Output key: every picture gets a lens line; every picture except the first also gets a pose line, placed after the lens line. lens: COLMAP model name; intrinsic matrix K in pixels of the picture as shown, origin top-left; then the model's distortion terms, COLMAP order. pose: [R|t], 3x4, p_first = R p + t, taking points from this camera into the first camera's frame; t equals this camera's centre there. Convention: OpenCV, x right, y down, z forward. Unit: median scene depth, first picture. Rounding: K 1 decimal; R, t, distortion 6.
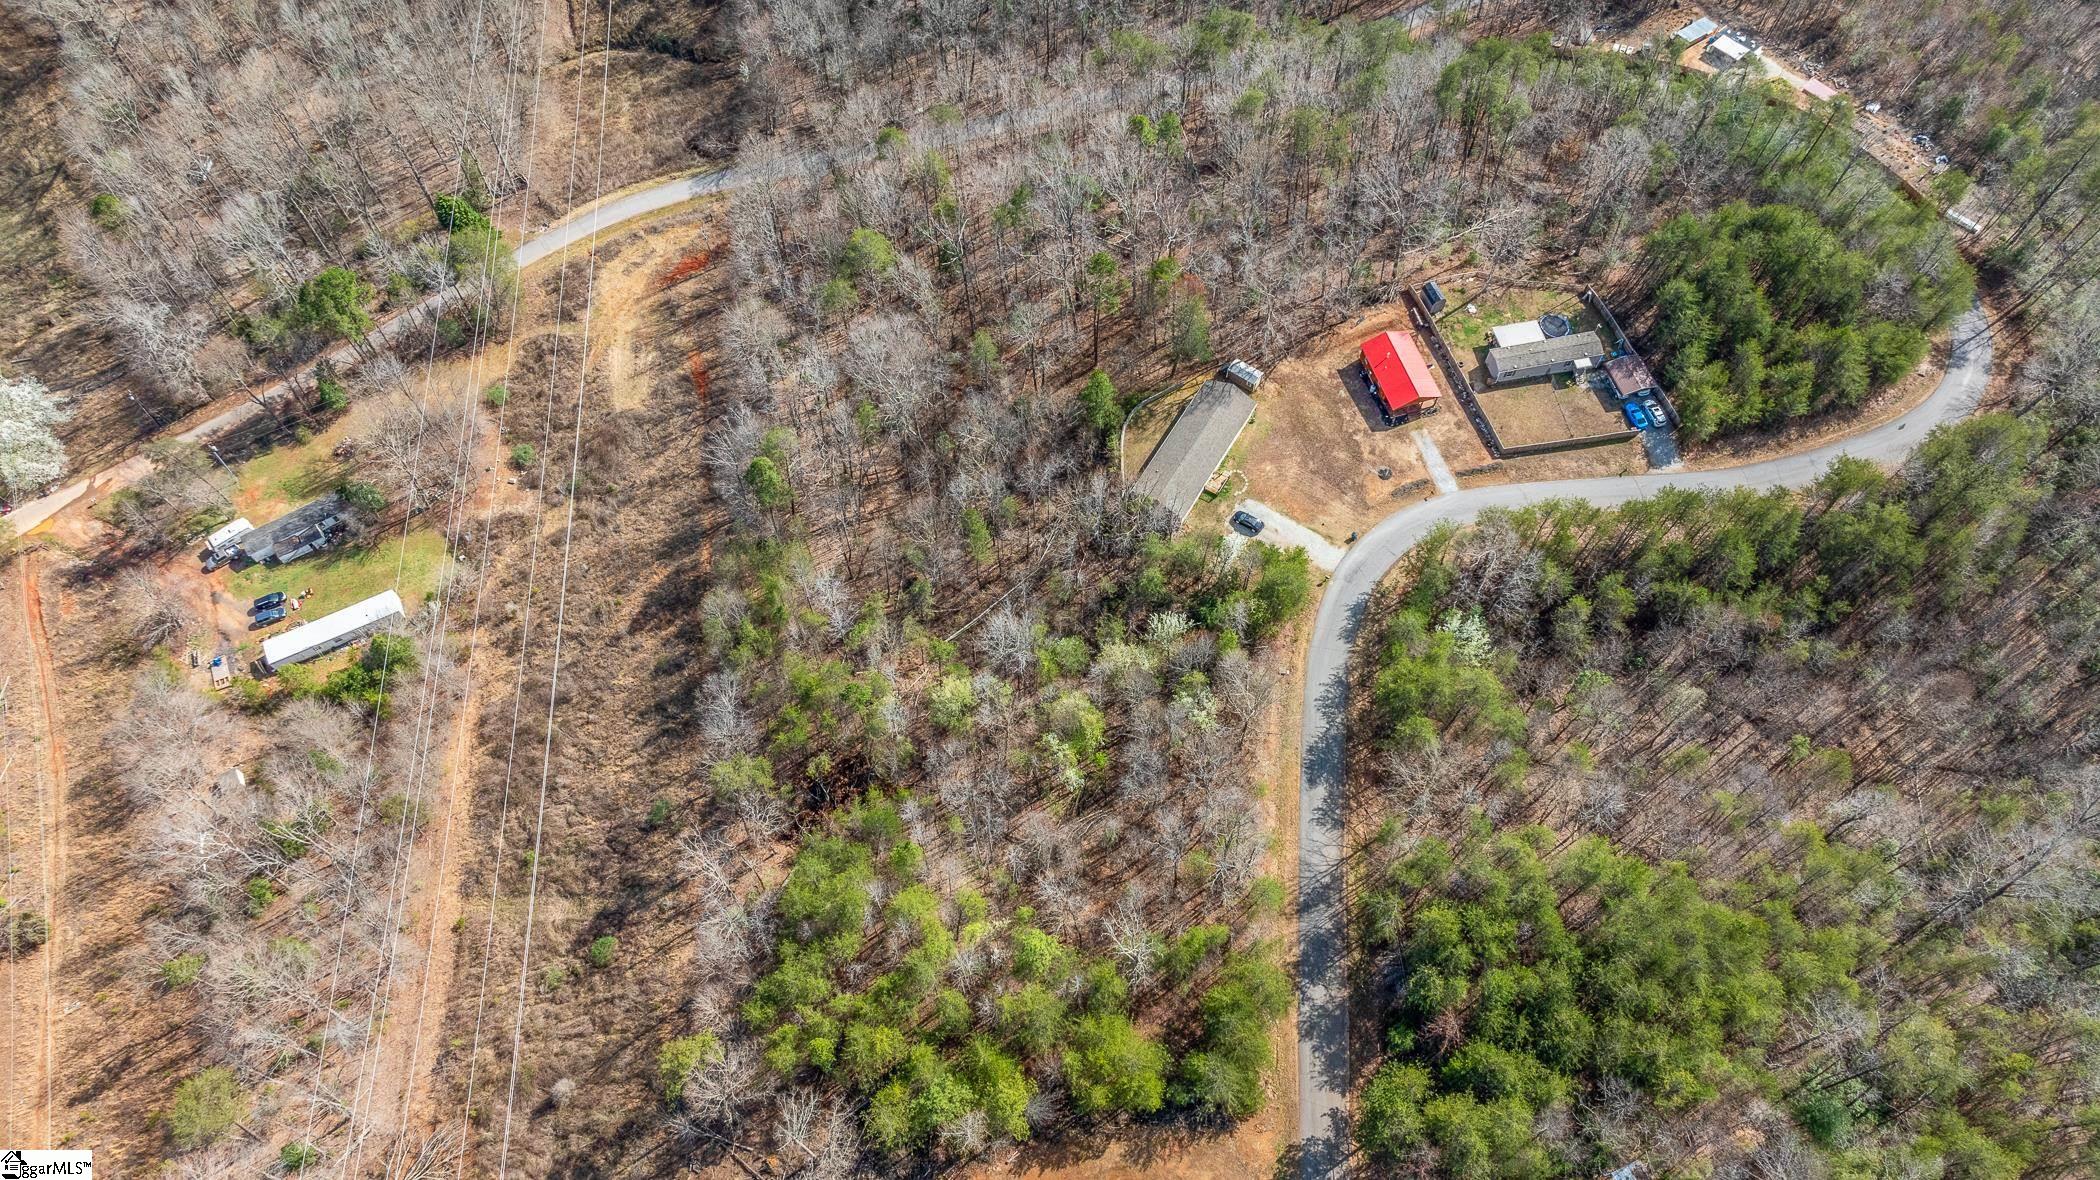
lens RADIAL K [[1463.0, 0, 1050.0], [0, 1463.0, 590.0], [0, 0, 1]] dist [-0.017717, 0.047366]
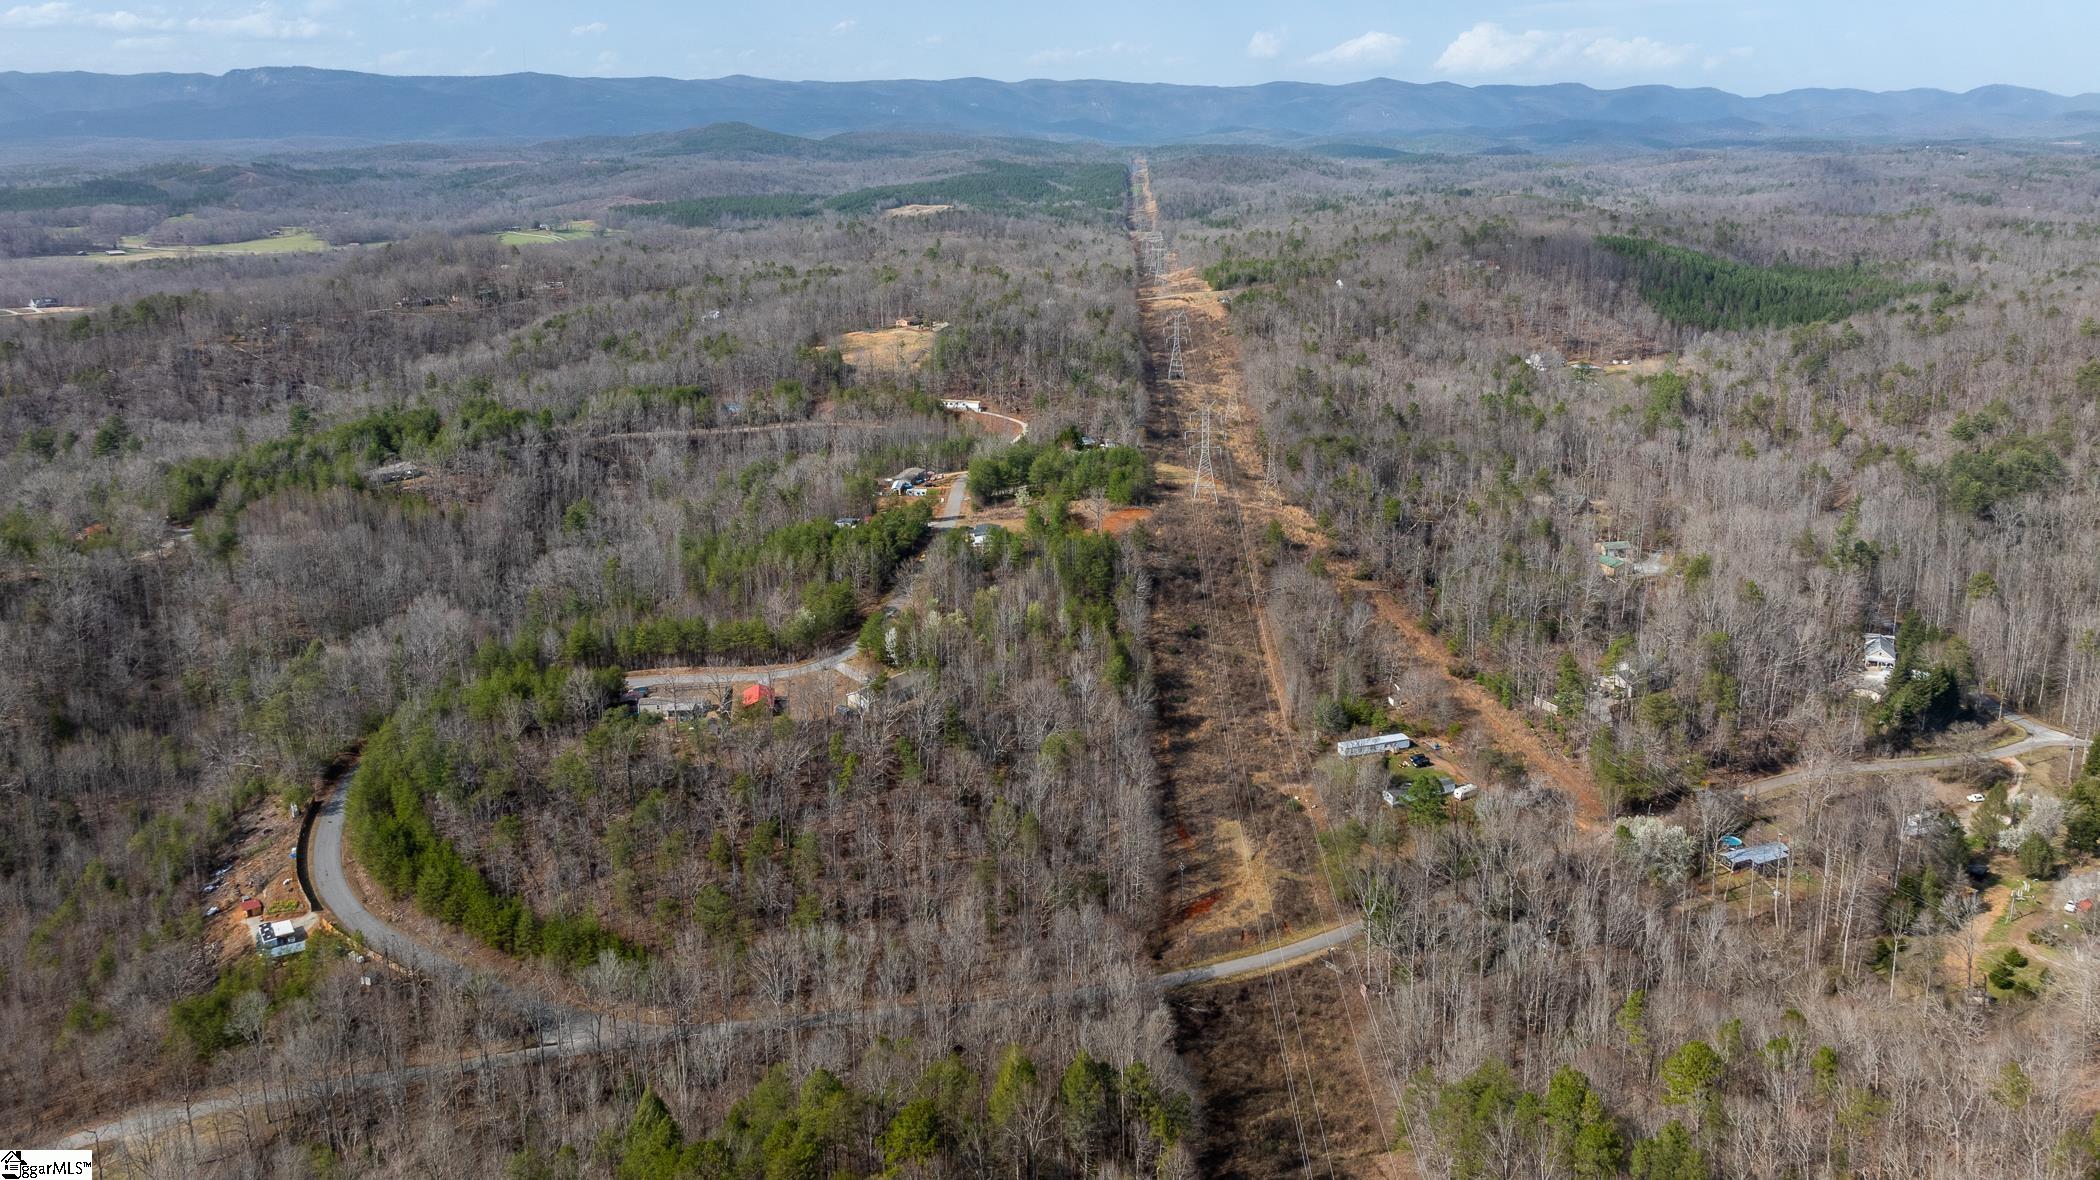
lens RADIAL K [[1463.0, 0, 1050.0], [0, 1463.0, 590.0], [0, 0, 1]] dist [-0.017717, 0.047366]
pose [[-0.989968, -0.029424, 0.138193, -0.339050], [0.131039, 0.174560, 0.975888, -1.822893], [-0.052837, 0.984207, -0.168954, 1.140532]]
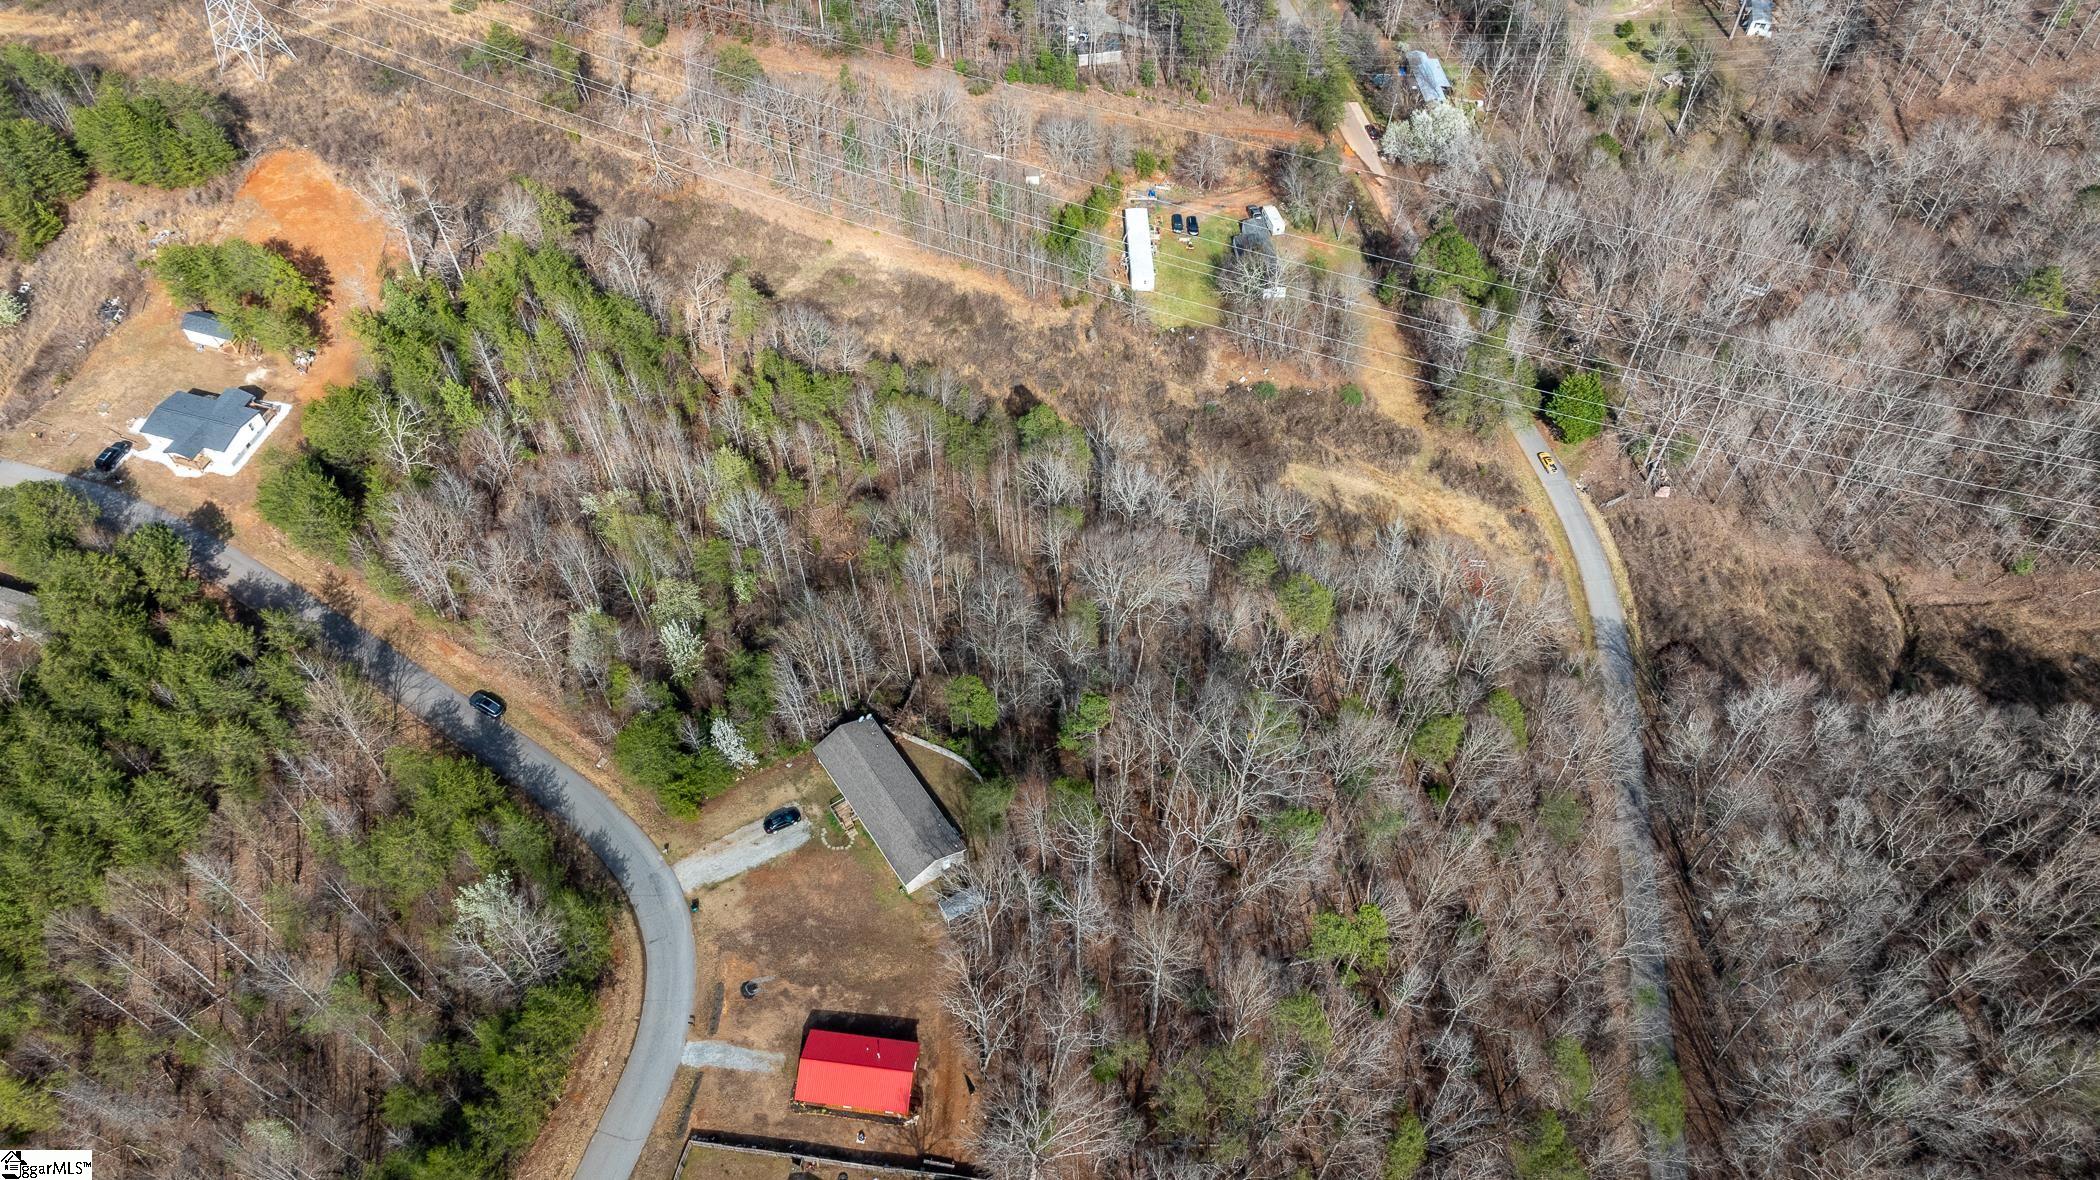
lens RADIAL K [[1463.0, 0, 1050.0], [0, 1463.0, 590.0], [0, 0, 1]] dist [-0.017717, 0.047366]
pose [[-0.421864, 0.730222, -0.537408, 0.414300], [-0.797082, -0.016230, 0.603653, -0.662375], [0.432078, 0.683017, 0.588893, 0.441021]]
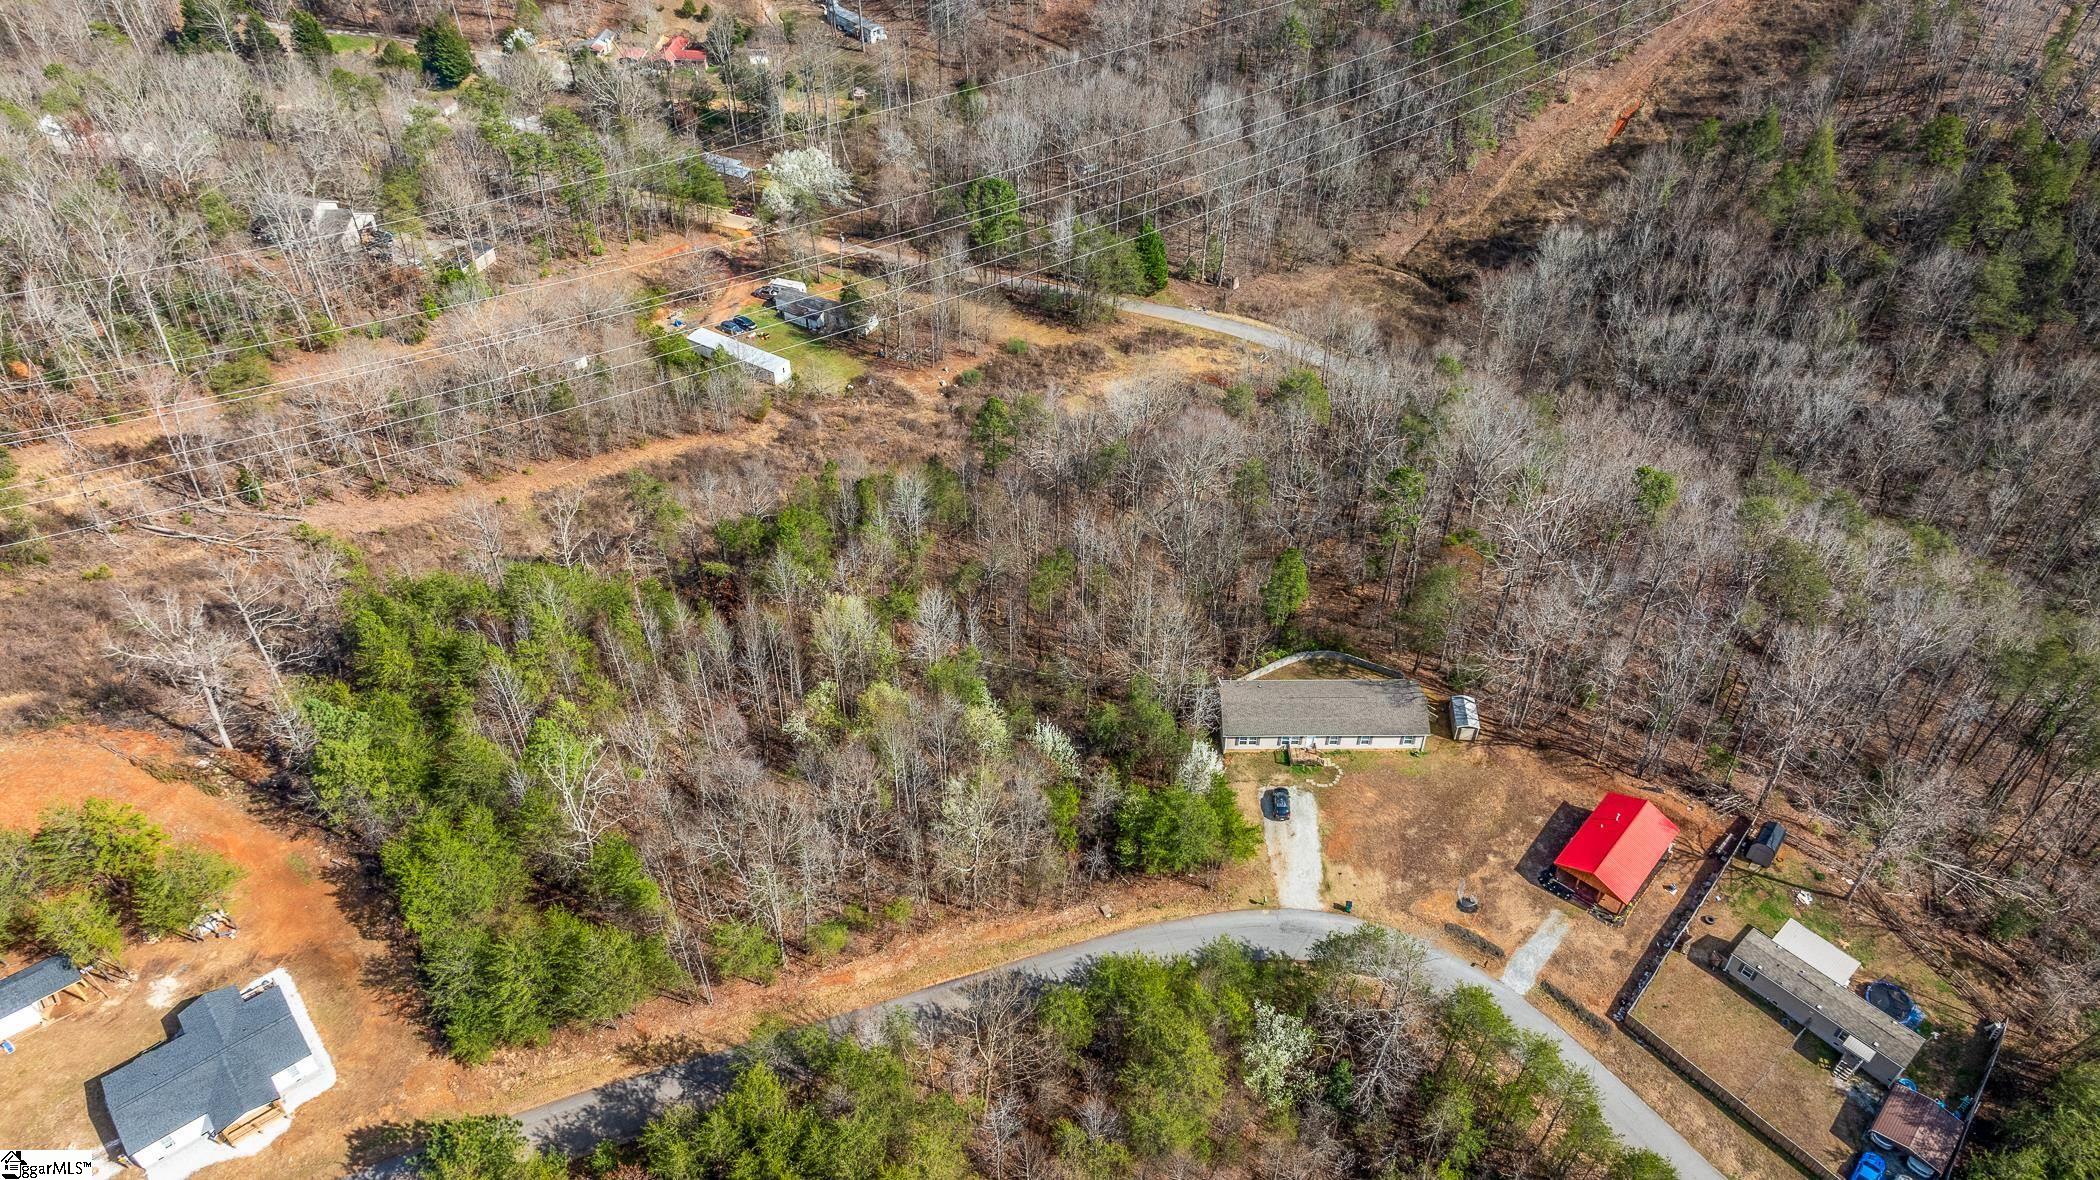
lens RADIAL K [[1467.1, 0, 1053.8], [0, 1467.1, 598.5], [0, 0, 1]] dist [-0.022889, 0.043779]
pose [[0.520496, 0.581486, -0.625267, 0.461385], [-0.760223, 0.649002, -0.029279, -0.004212], [0.388774, 0.490581, 0.779862, 0.300476]]
